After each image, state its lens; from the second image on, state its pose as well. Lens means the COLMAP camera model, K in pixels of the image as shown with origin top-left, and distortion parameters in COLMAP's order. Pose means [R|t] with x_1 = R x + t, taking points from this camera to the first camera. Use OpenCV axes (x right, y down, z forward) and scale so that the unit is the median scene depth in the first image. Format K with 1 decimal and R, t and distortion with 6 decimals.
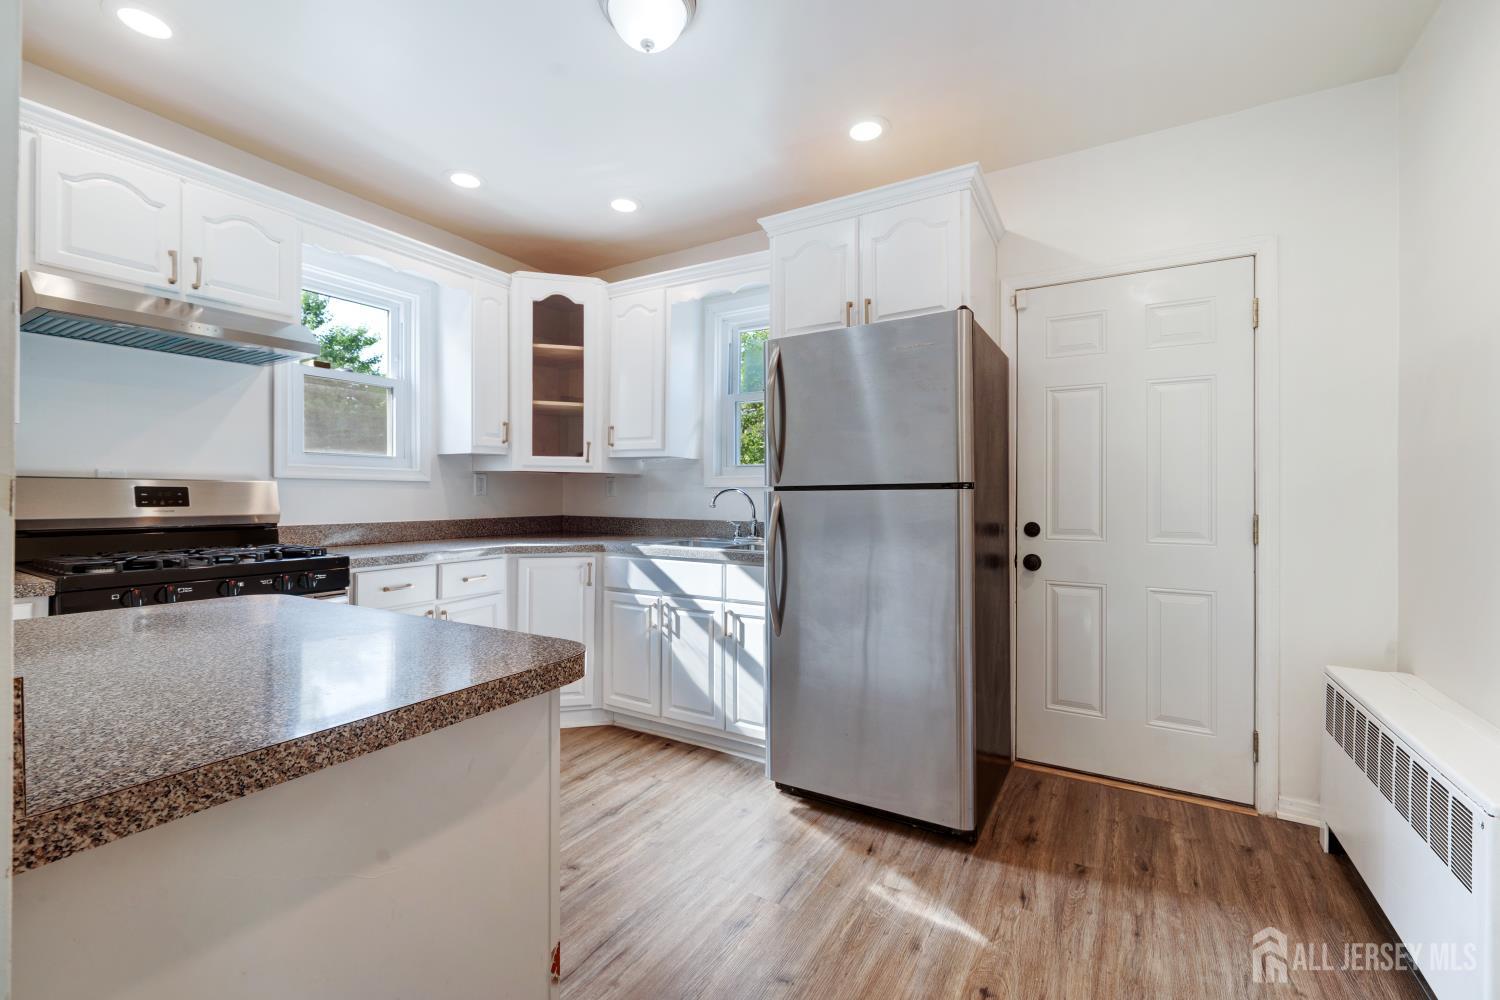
lens RADIAL K [[624.7, 0, 749.5], [0, 624.7, 499.4], [0, 0, 1]] dist [0.000750, 0.000043]
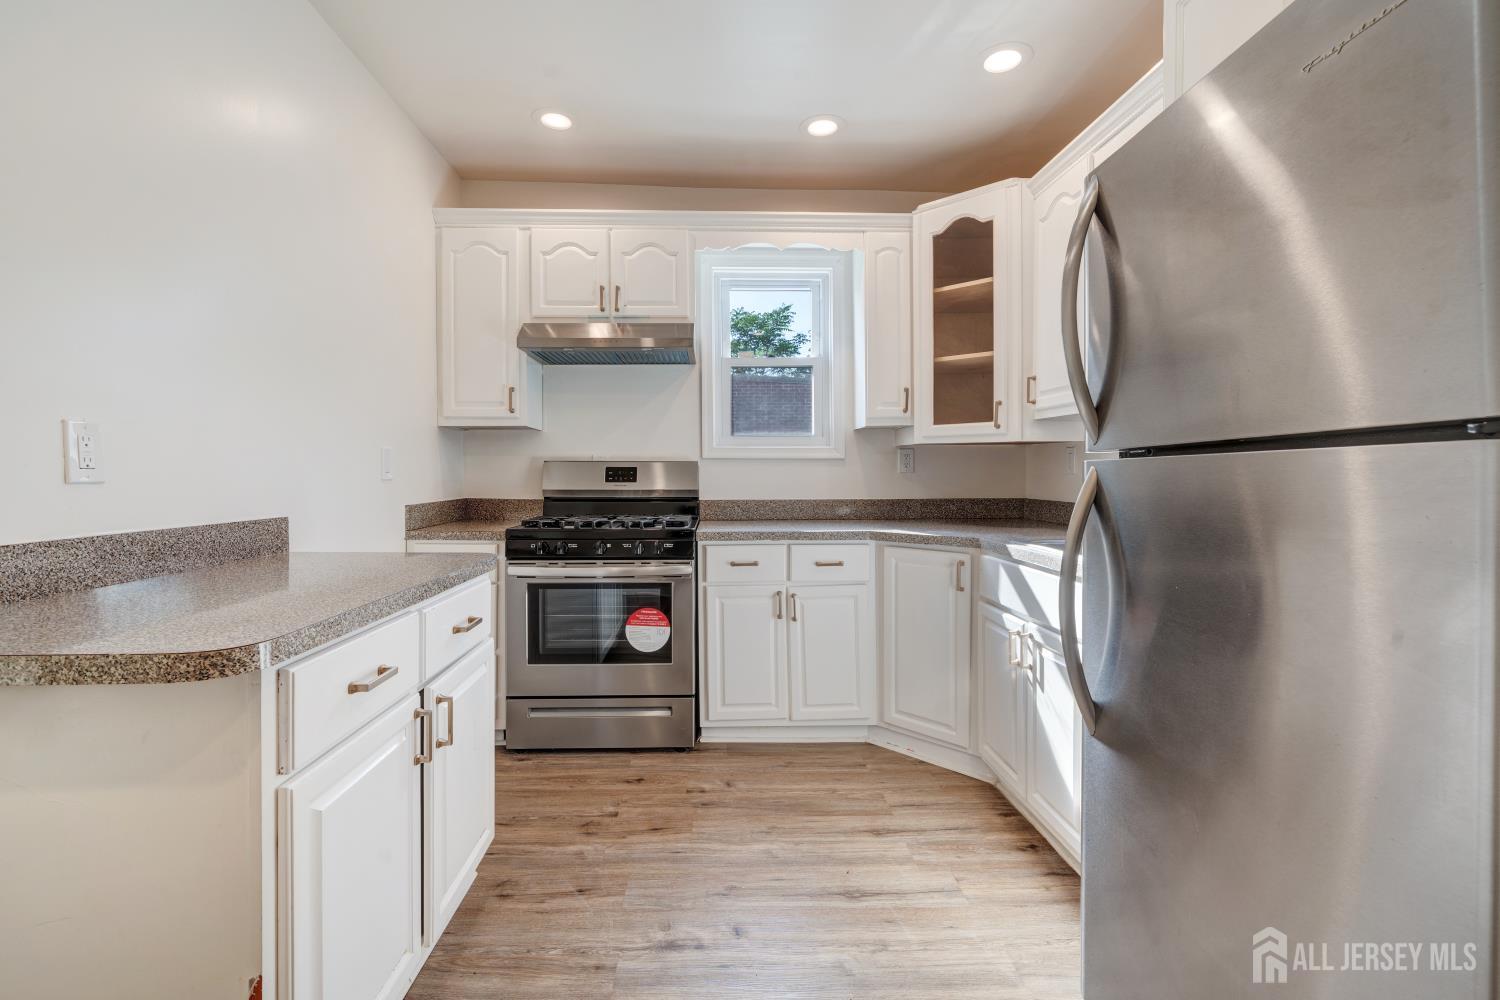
lens RADIAL K [[653.0, 0, 744.7], [0, 653.0, 489.0], [0, 0, 1]] dist [-0.001512, 0.000400]
pose [[0.539522, 0.015908, -0.841821, 0.283107], [-0.003565, 0.999856, 0.016609, 0.001938], [0.841964, -0.005960, 0.539500, 0.370950]]
